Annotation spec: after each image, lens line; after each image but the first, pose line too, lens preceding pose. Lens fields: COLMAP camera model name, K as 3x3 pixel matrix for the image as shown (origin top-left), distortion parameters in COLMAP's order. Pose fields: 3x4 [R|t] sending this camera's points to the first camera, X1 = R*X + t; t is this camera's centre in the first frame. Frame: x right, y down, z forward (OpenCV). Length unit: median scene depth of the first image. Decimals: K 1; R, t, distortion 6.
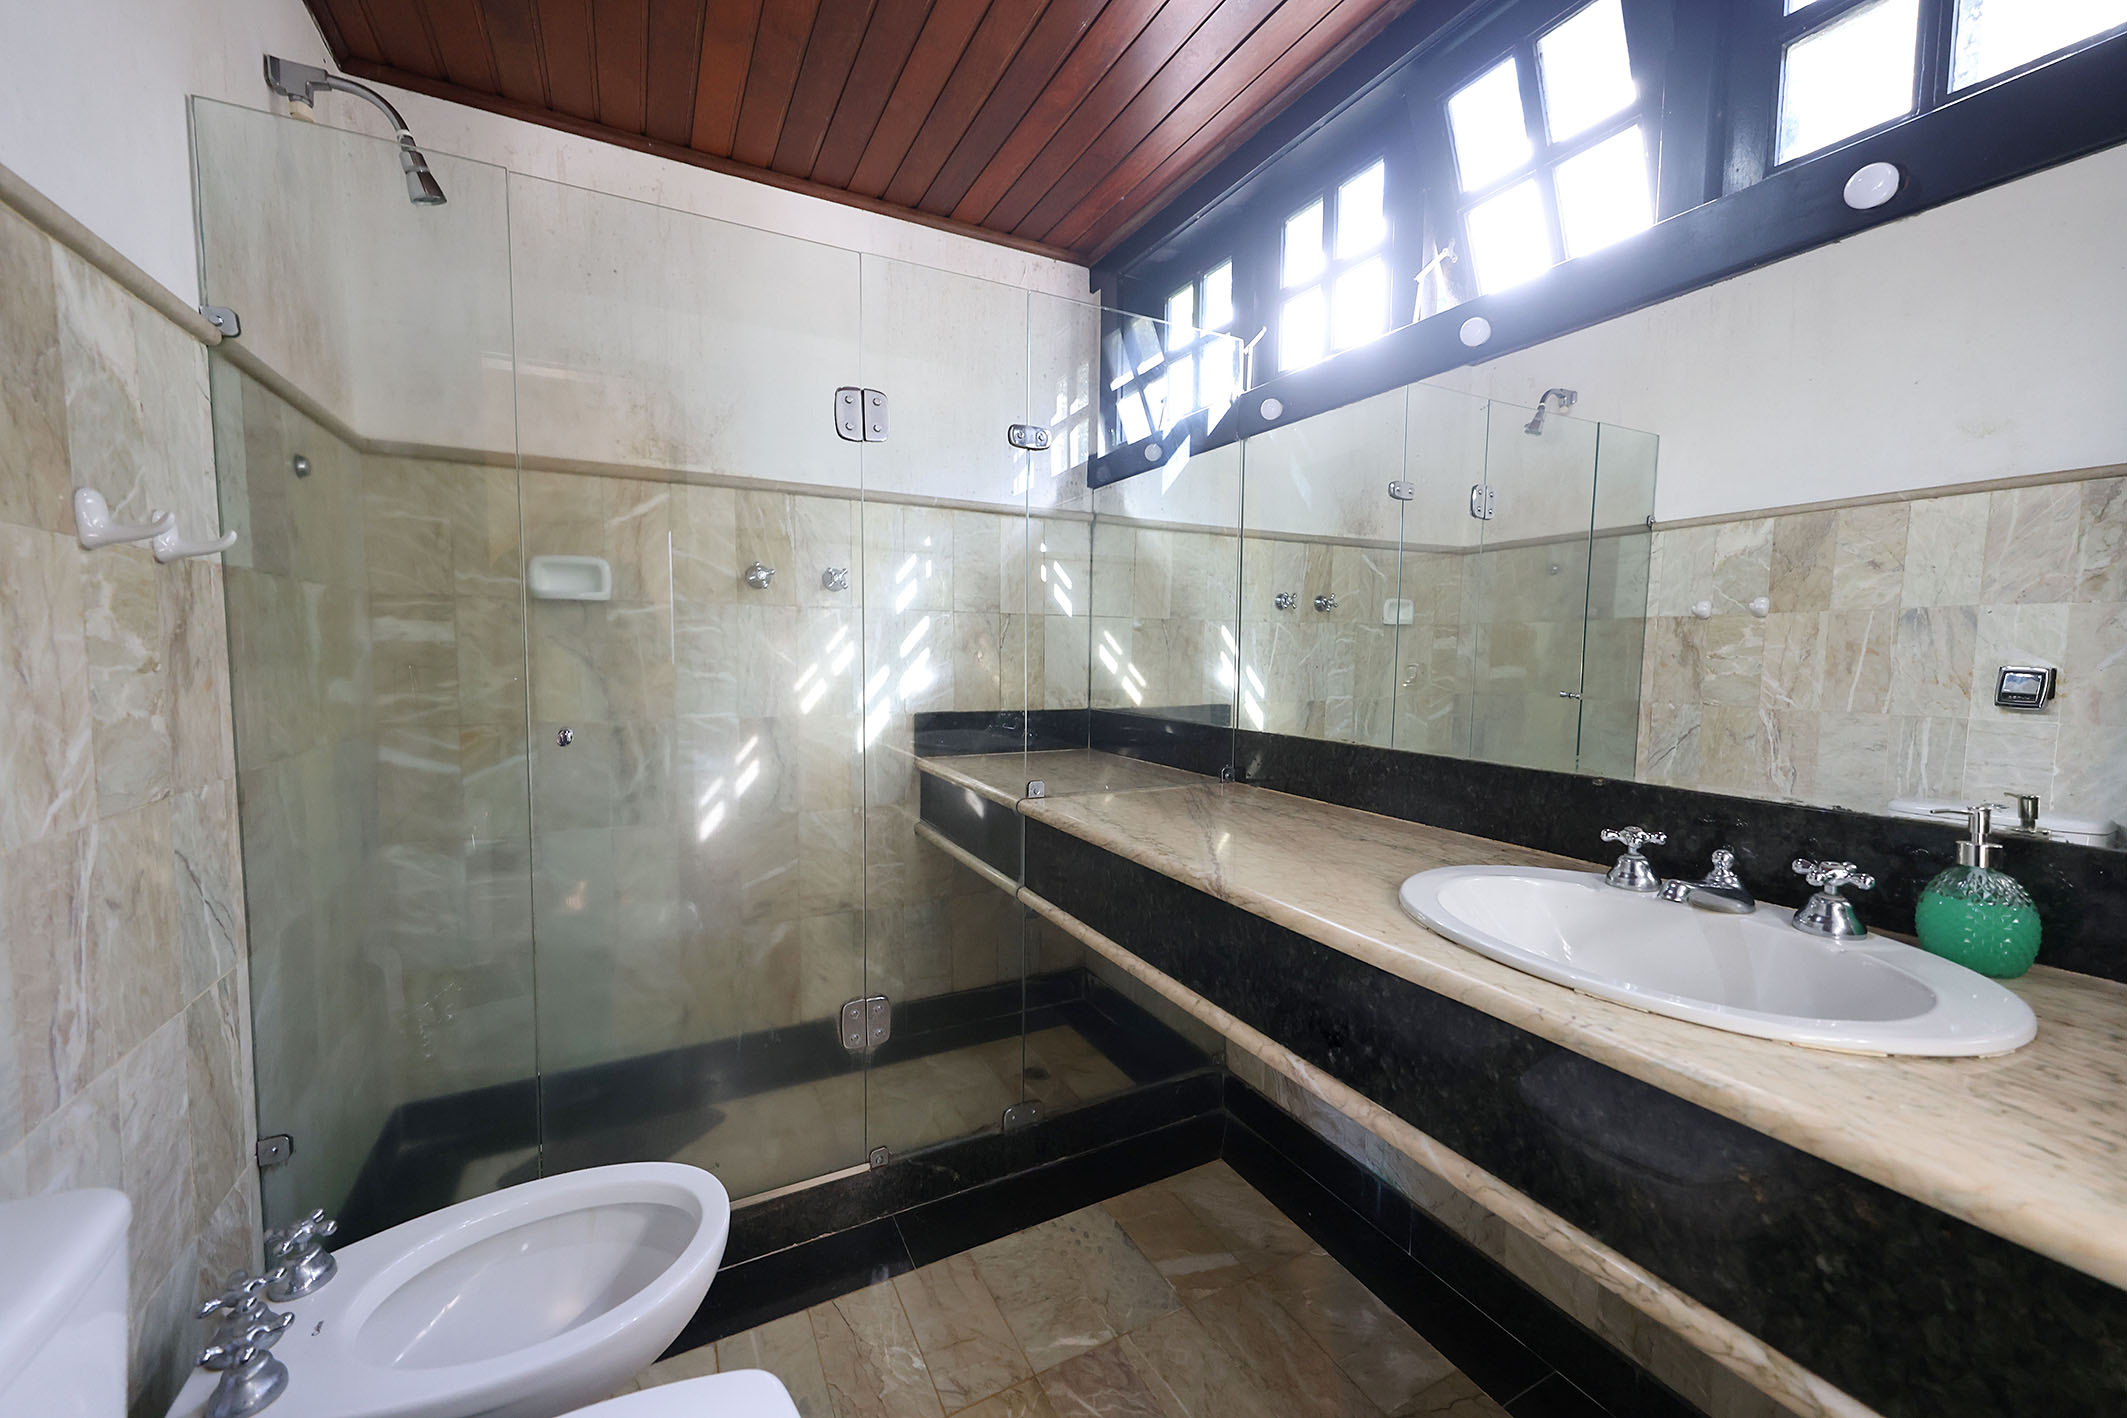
lens RADIAL K [[823.5, 0, 1068.7], [0, 823.5, 712.5], [0, 0, 1]] dist [0.002570, 0.000163]
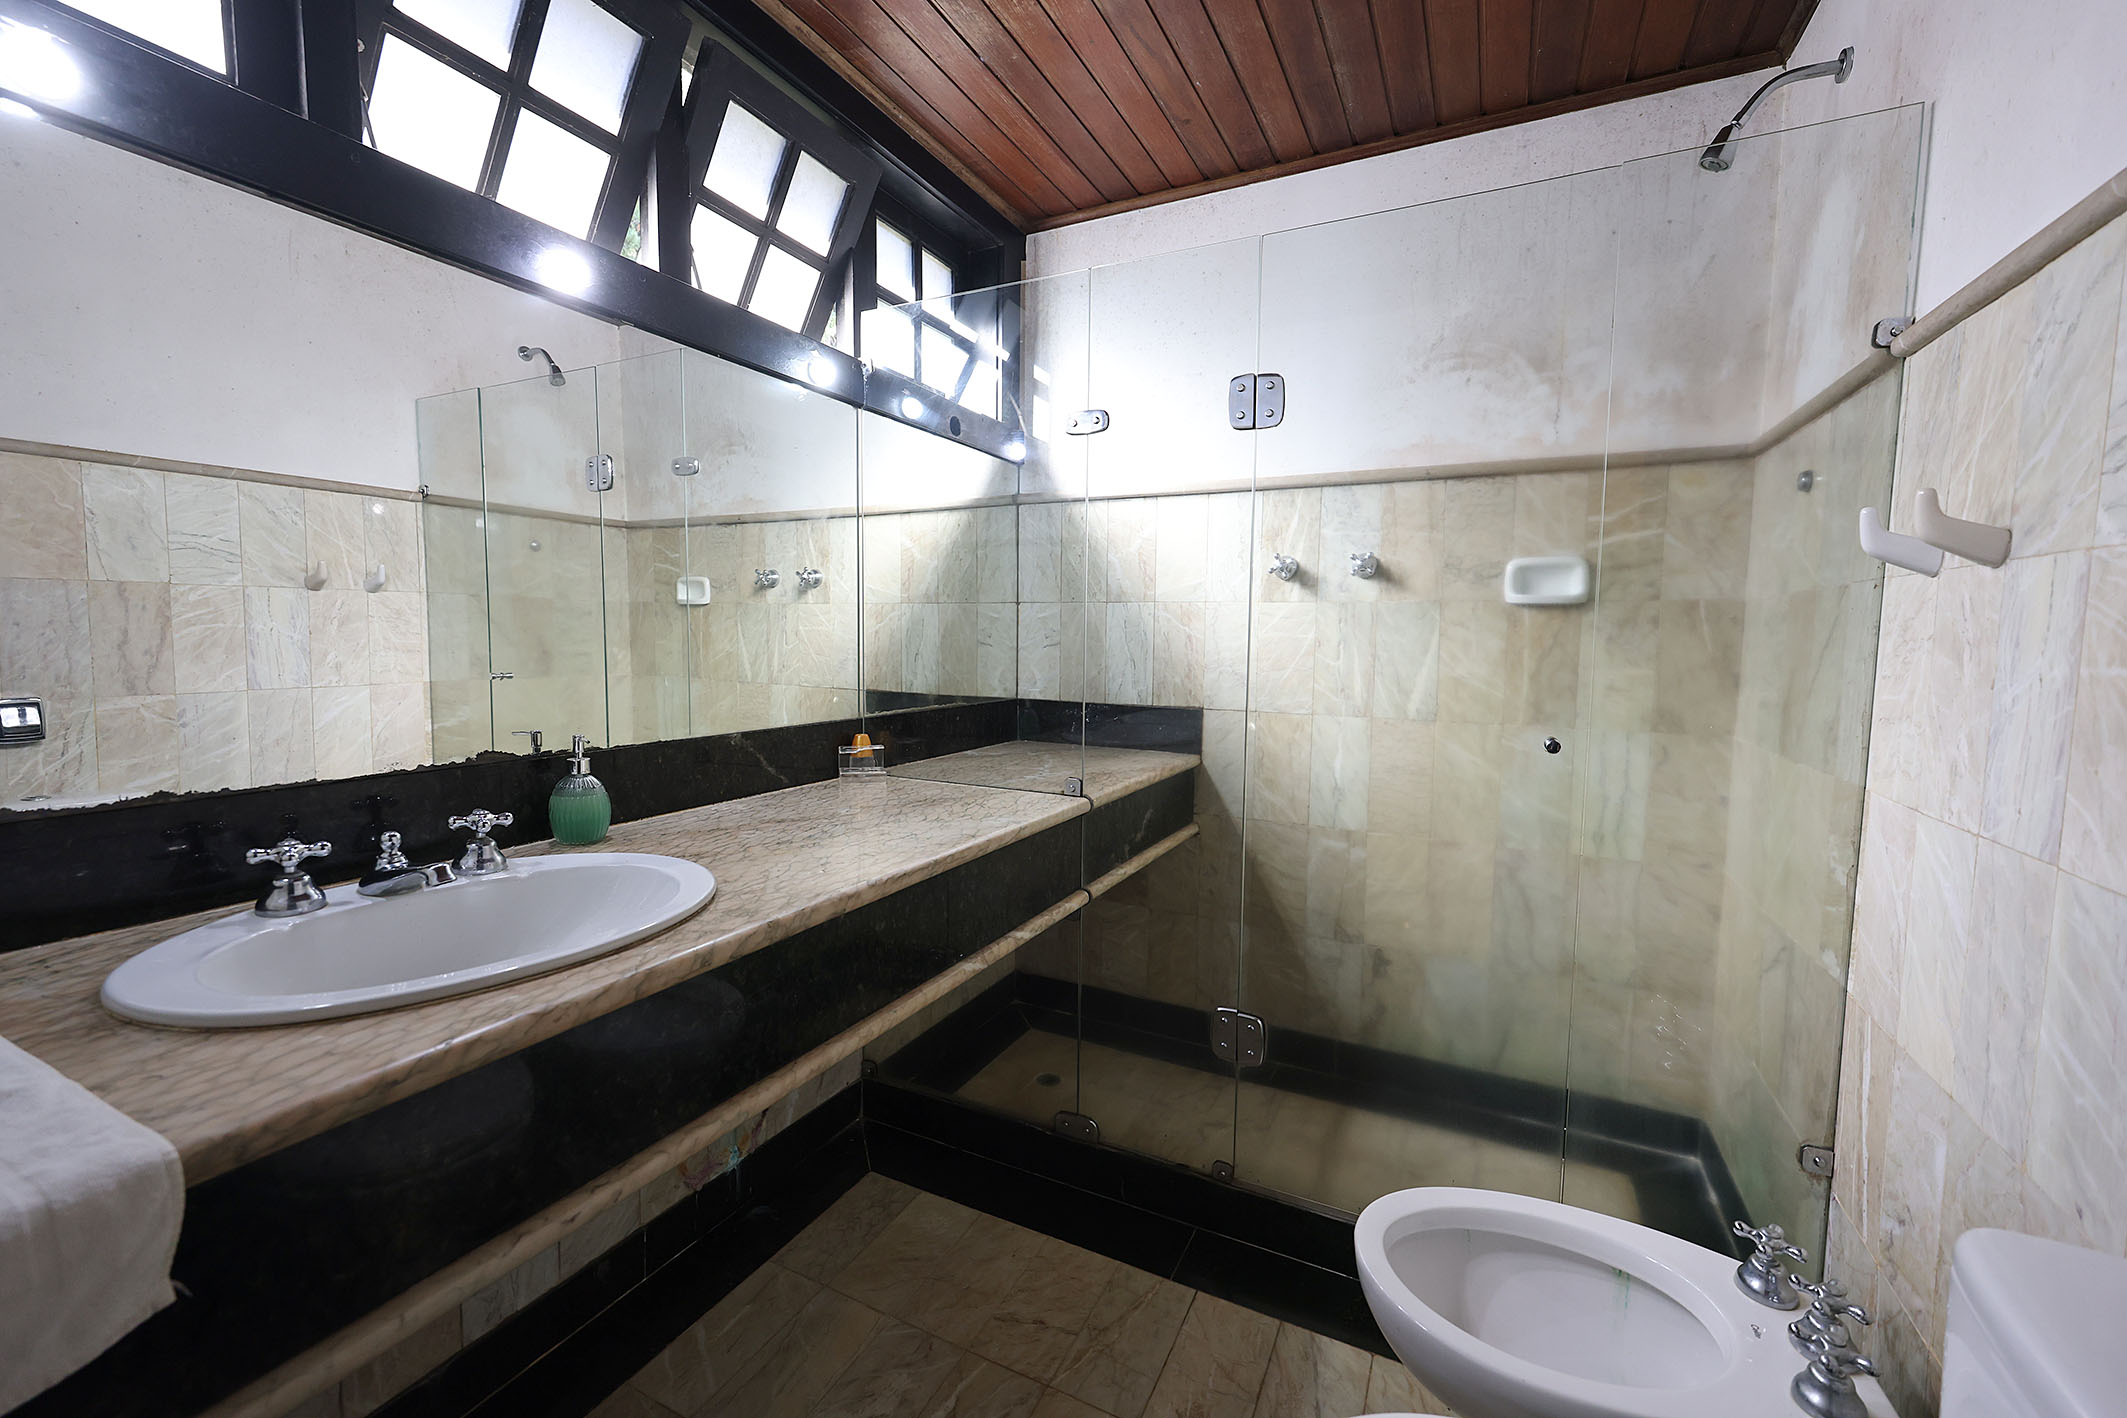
lens RADIAL K [[860.8, 0, 1073.3], [0, 860.8, 712.0], [0, 0, 1]] dist [0.003231, -0.000479]
pose [[-0.583526, -0.085755, 0.807554, -0.636554], [0.042211, 0.989862, 0.135616, -0.095767], [-0.810997, 0.113223, -0.573991, 1.186806]]
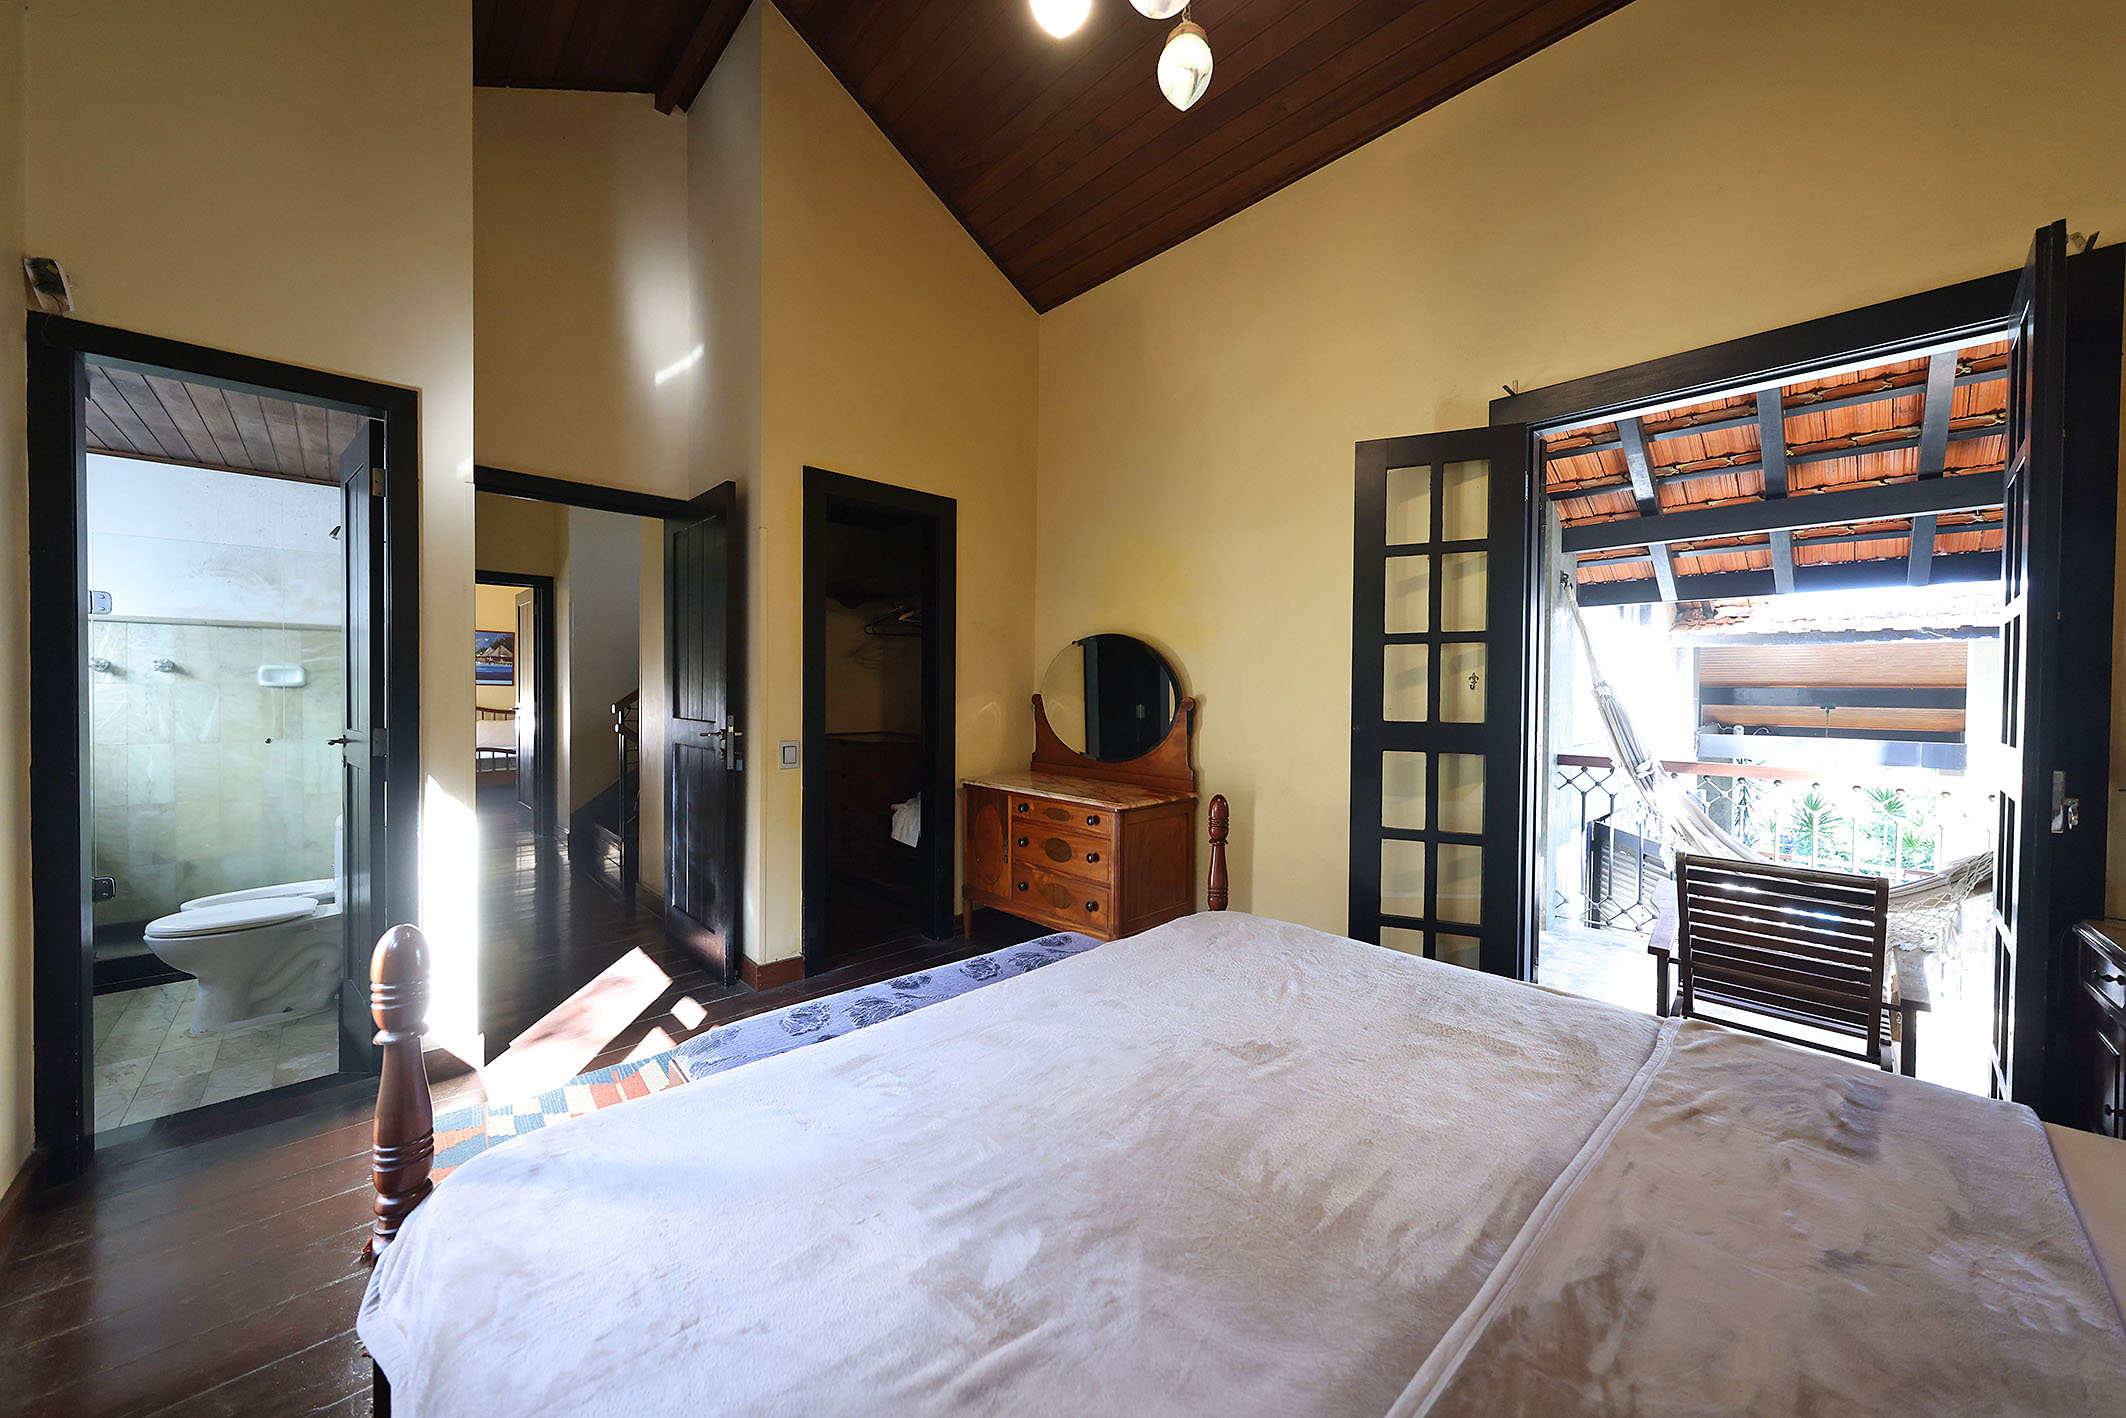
lens RADIAL K [[773.2, 0, 1074.7], [0, 773.2, 697.0], [0, 0, 1]] dist [0.002412, 0.000174]
pose [[-0.963045, -0.012335, -0.269057, -3.271286], [-0.035161, 0.996160, 0.080185, -0.570783], [0.267035, 0.086682, -0.959781, 5.258869]]
